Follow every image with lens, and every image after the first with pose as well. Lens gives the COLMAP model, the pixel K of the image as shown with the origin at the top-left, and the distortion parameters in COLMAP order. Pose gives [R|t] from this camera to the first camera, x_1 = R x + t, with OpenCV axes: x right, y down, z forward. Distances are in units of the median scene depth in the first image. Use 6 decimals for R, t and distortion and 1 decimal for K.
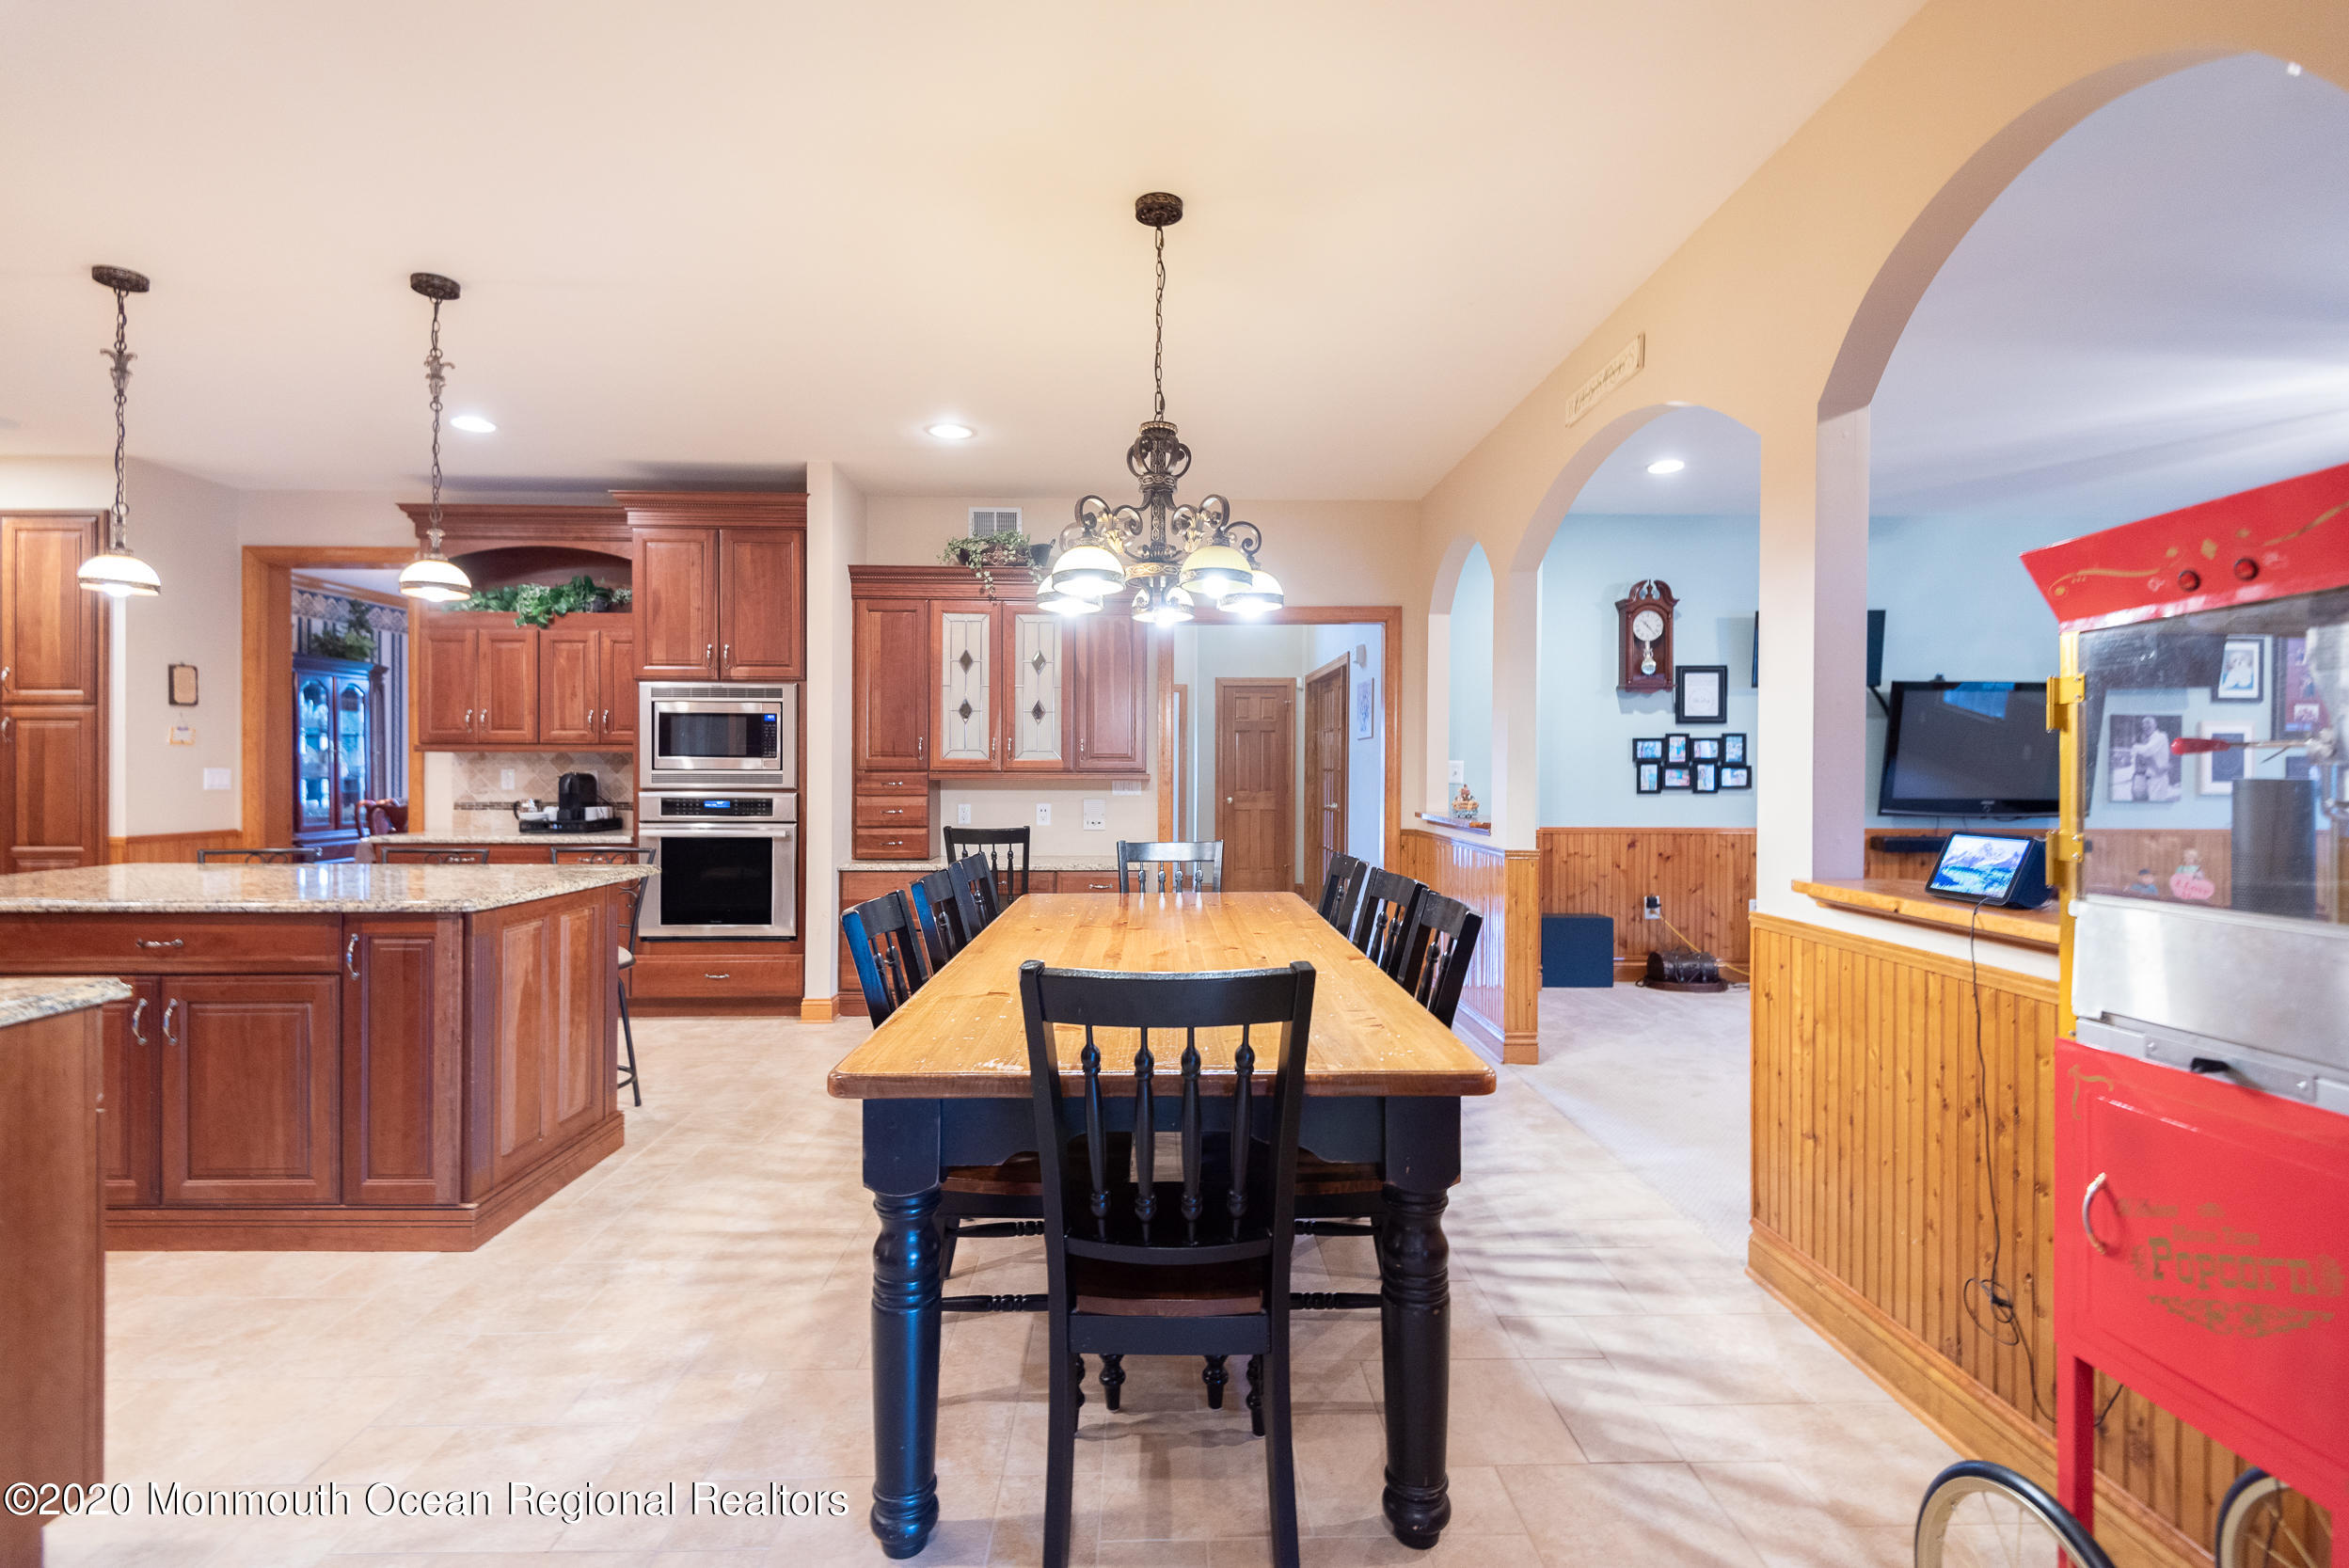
lens RADIAL K [[1085.9, 0, 1151.5], [0, 1085.9, 774.7], [0, 0, 1]] dist [-0.000245, -0.000552]
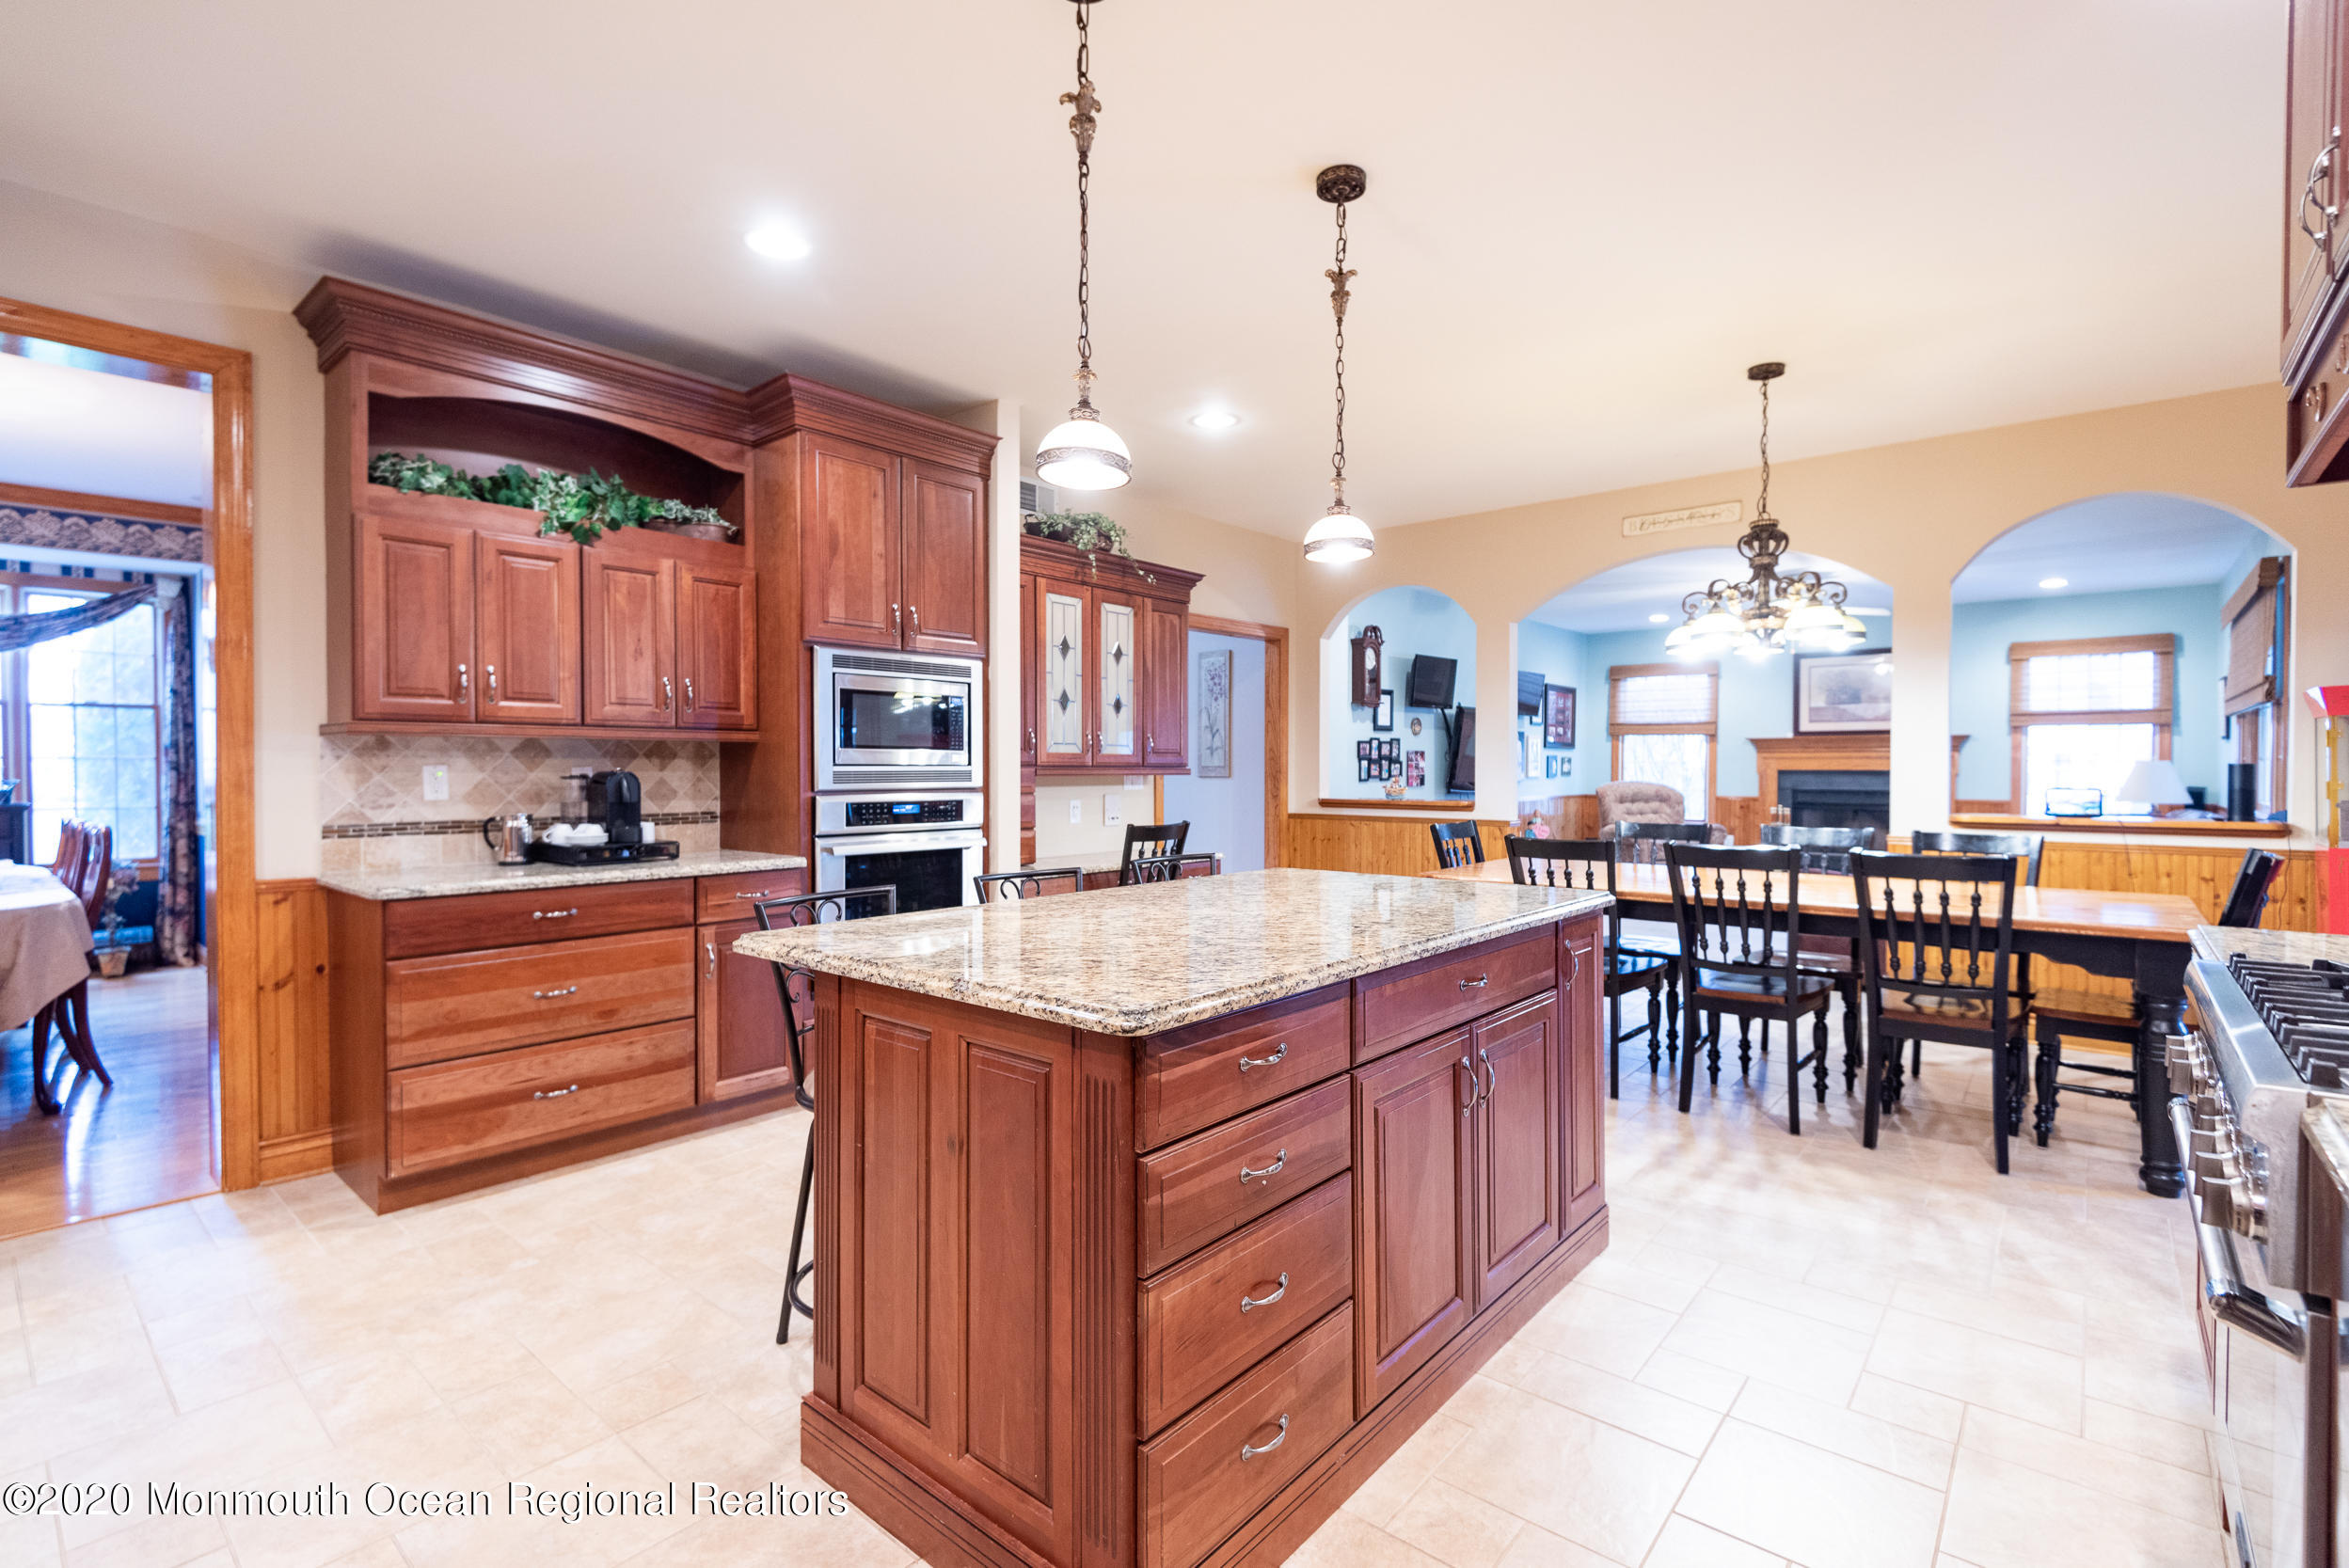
lens RADIAL K [[1085.9, 0, 1151.5], [0, 1085.9, 774.7], [0, 0, 1]] dist [-0.000245, -0.000552]
pose [[0.660523, -0.008796, 0.750754, -0.821906], [0.006548, 0.999961, 0.005955, -0.001195], [-0.750777, 0.000983, 0.660555, 0.329591]]
